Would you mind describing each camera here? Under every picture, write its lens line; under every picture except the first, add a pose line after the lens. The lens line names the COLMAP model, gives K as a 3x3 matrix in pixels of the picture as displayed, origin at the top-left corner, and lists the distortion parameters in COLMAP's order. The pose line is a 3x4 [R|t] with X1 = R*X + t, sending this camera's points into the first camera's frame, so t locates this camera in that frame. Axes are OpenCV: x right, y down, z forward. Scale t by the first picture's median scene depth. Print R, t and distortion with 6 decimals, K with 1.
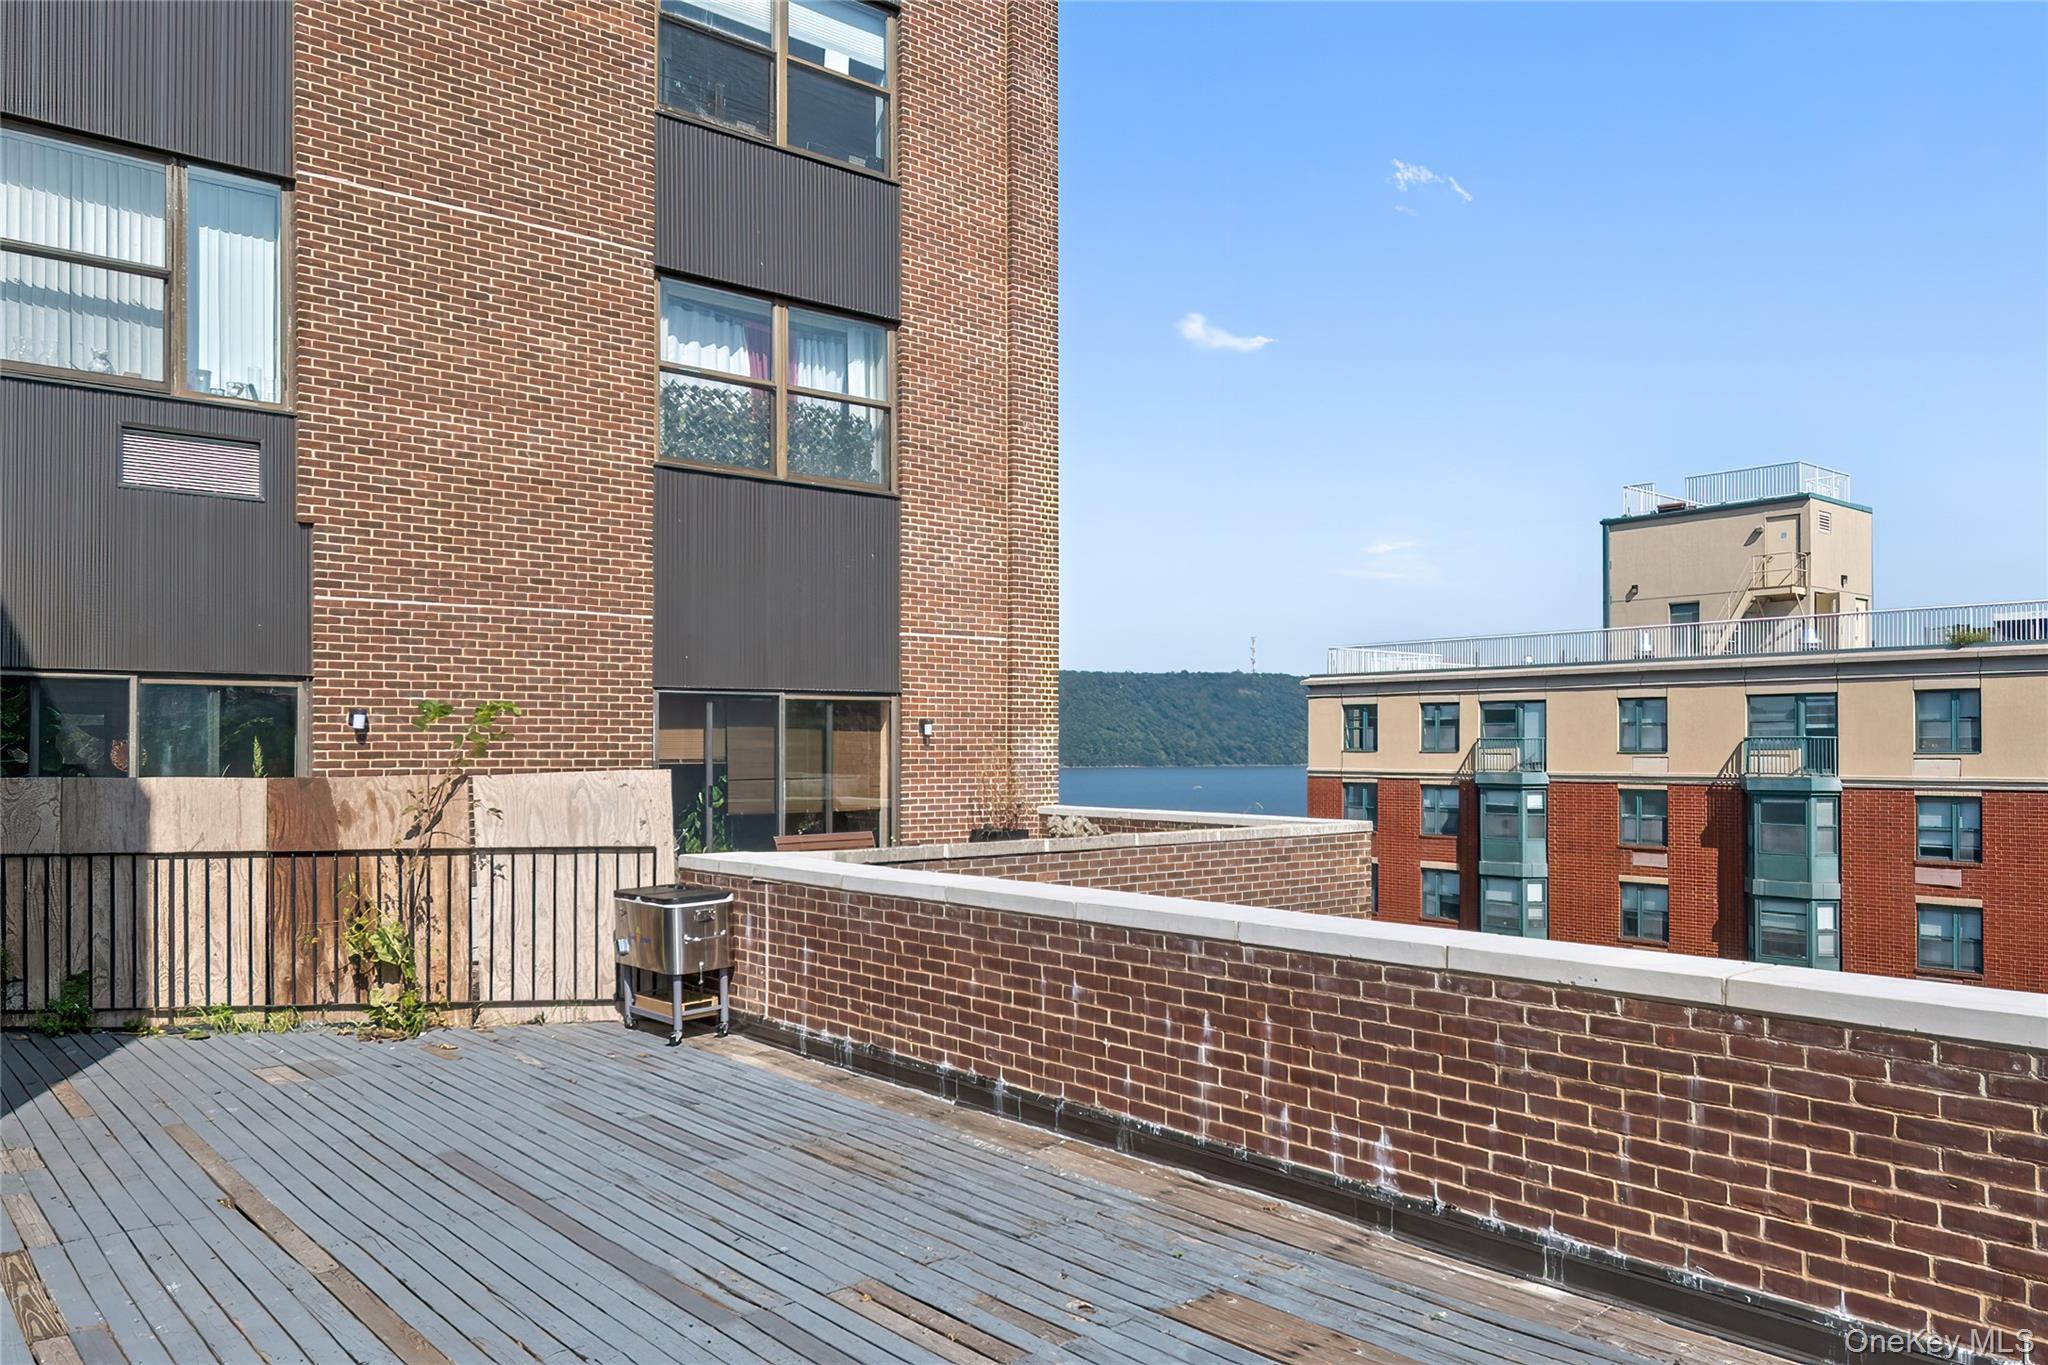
lens RADIAL K [[1438.8, 0, 974.2], [0, 1438.8, 717.9], [0, 0, 1]] dist [0.023545, -0.031658]
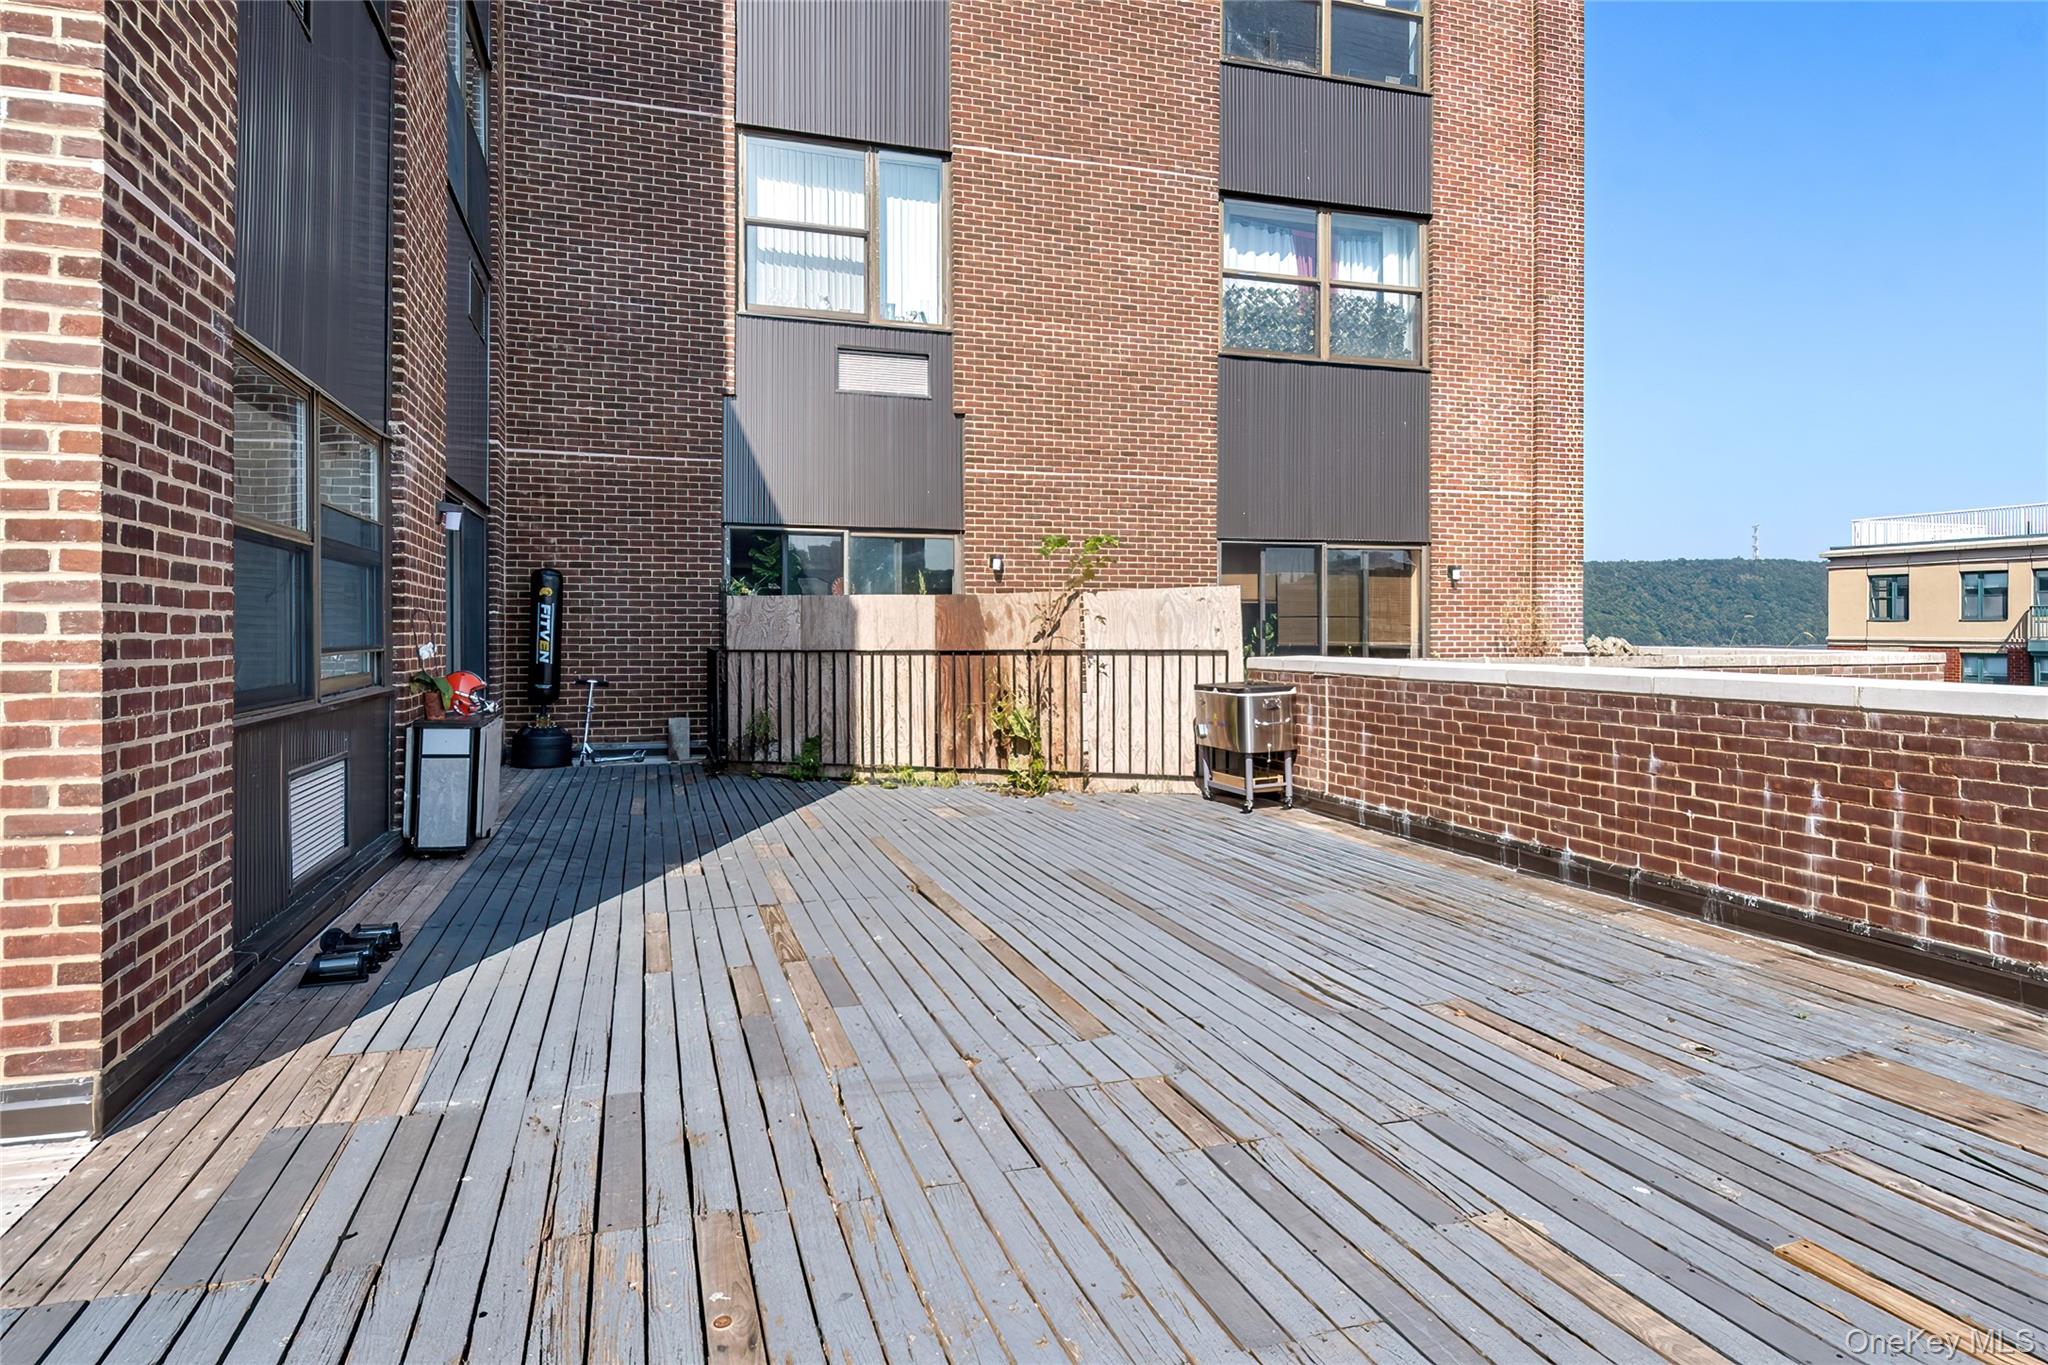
lens RADIAL K [[1153.4, 0, 1027.9], [0, 1153.4, 607.3], [0, 0, 1]] dist [0.035422, -0.033765]
pose [[0.932464, -0.000022, -0.361264, -0.028970], [0.002823, 0.999970, 0.007225, 0.045352], [0.361253, -0.007757, 0.932436, 0.045153]]
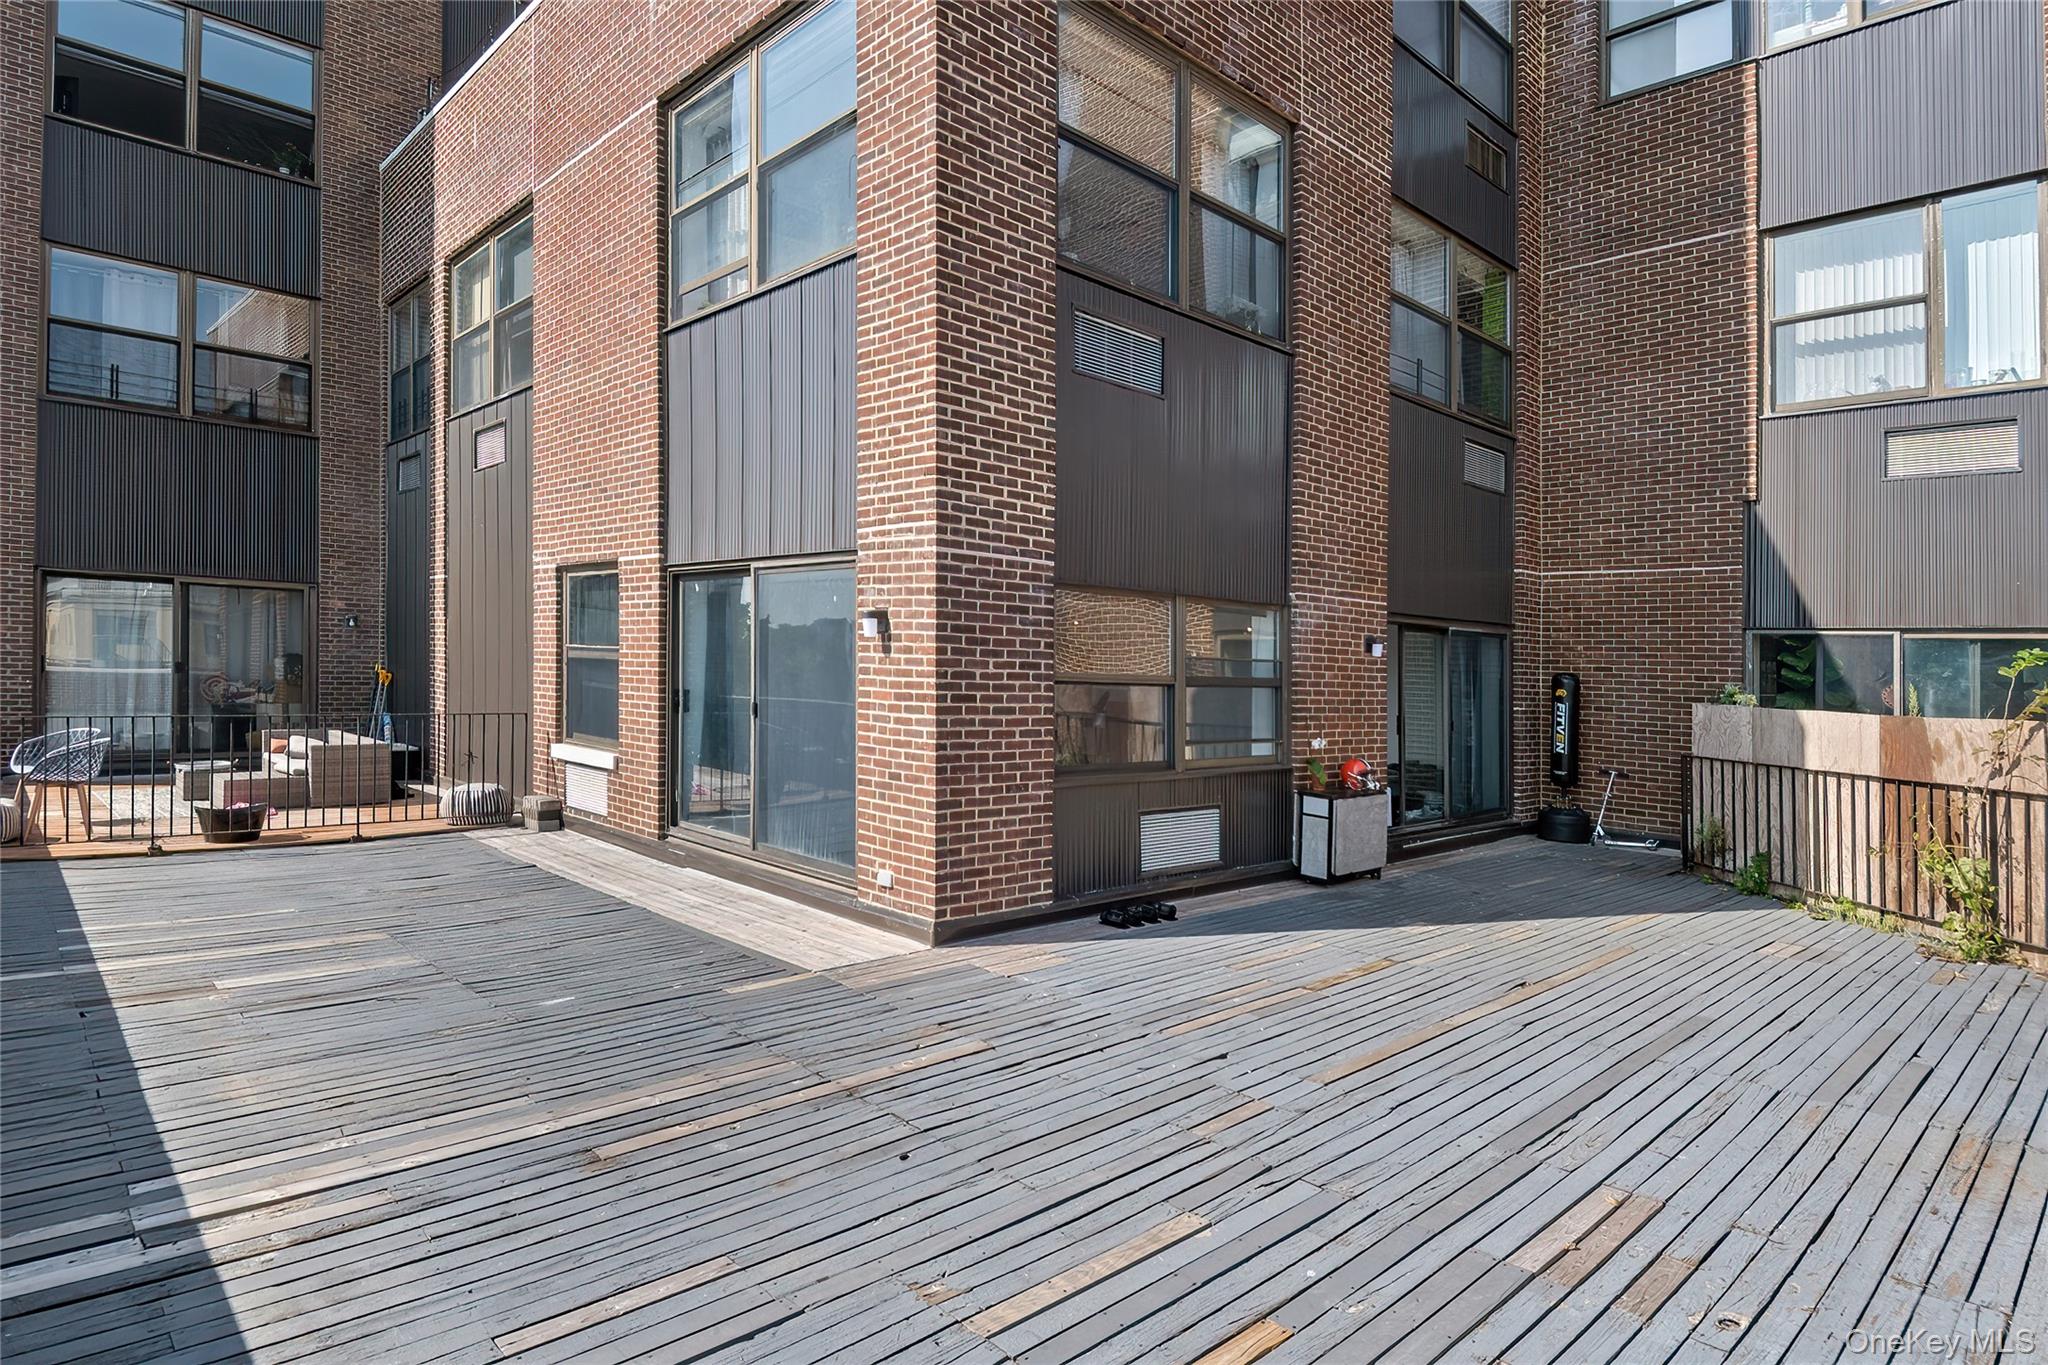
lens RADIAL K [[1085.6, 0, 1082.1], [0, 1085.6, 672.3], [0, 0, 1]] dist [-0.000022, -0.001119]
pose [[0.122151, 0.011815, -0.992441, 0.313449], [-0.011546, 0.999878, 0.010482, 0.004618], [0.992444, 0.010178, 0.122273, 0.240403]]
